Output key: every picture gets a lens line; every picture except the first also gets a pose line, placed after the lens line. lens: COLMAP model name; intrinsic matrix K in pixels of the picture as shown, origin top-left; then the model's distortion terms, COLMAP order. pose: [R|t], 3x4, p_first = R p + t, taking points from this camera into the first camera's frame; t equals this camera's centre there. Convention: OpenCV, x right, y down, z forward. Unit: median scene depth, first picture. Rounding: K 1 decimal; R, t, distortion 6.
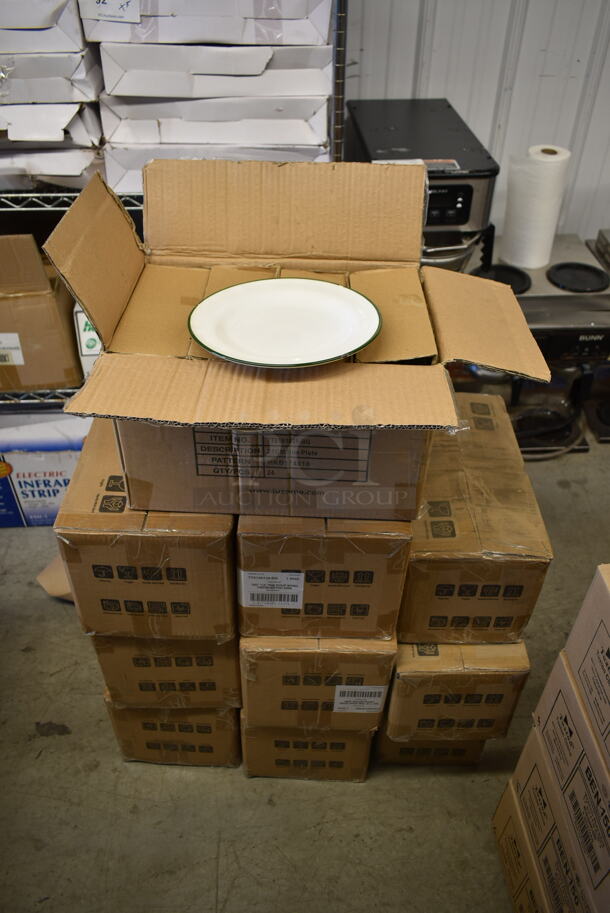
lens RADIAL K [[688.9, 0, 305.0], [0, 688.9, 456.5], [0, 0, 1]] dist [-0.012781, -0.000060]
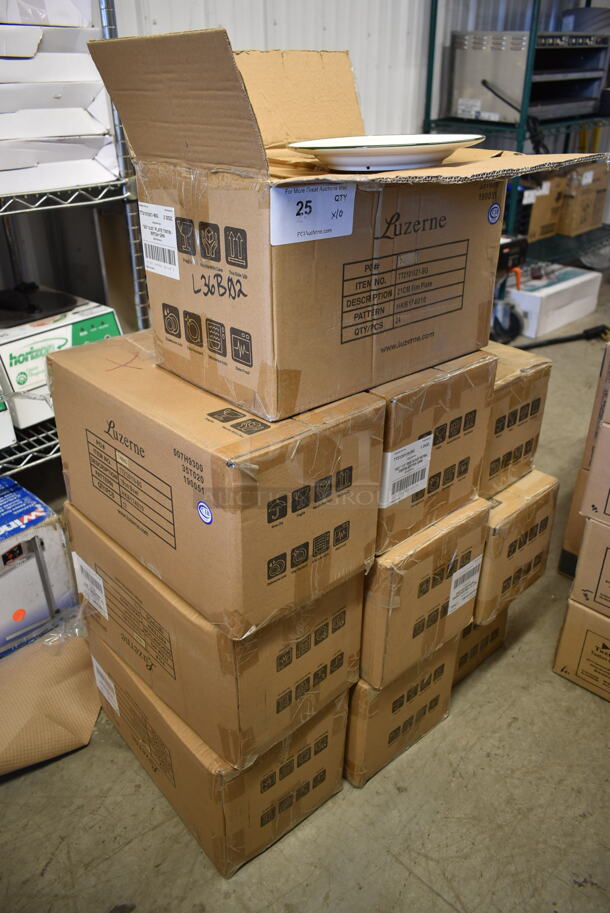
lens RADIAL K [[688.9, 0, 305.0], [0, 688.9, 456.5], [0, 0, 1]] dist [-0.012781, -0.000060]
pose [[0.734154, -0.337873, 0.588948, -0.704513], [0.449403, 0.892013, -0.048467, 0.165073], [-0.508974, 0.300257, 0.806717, 0.336356]]
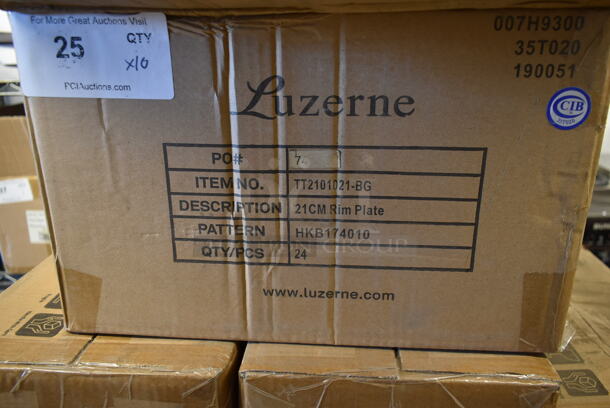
lens RADIAL K [[460.2, 0, 308.0], [0, 460.2, 210.7], [0, 0, 1]] dist [-0.012781, -0.000060]
pose [[0.998992, -0.007461, -0.044268, -0.024668], [-0.008723, 0.935035, -0.354448, 0.115643], [0.044037, 0.354477, 0.934027, 0.586463]]
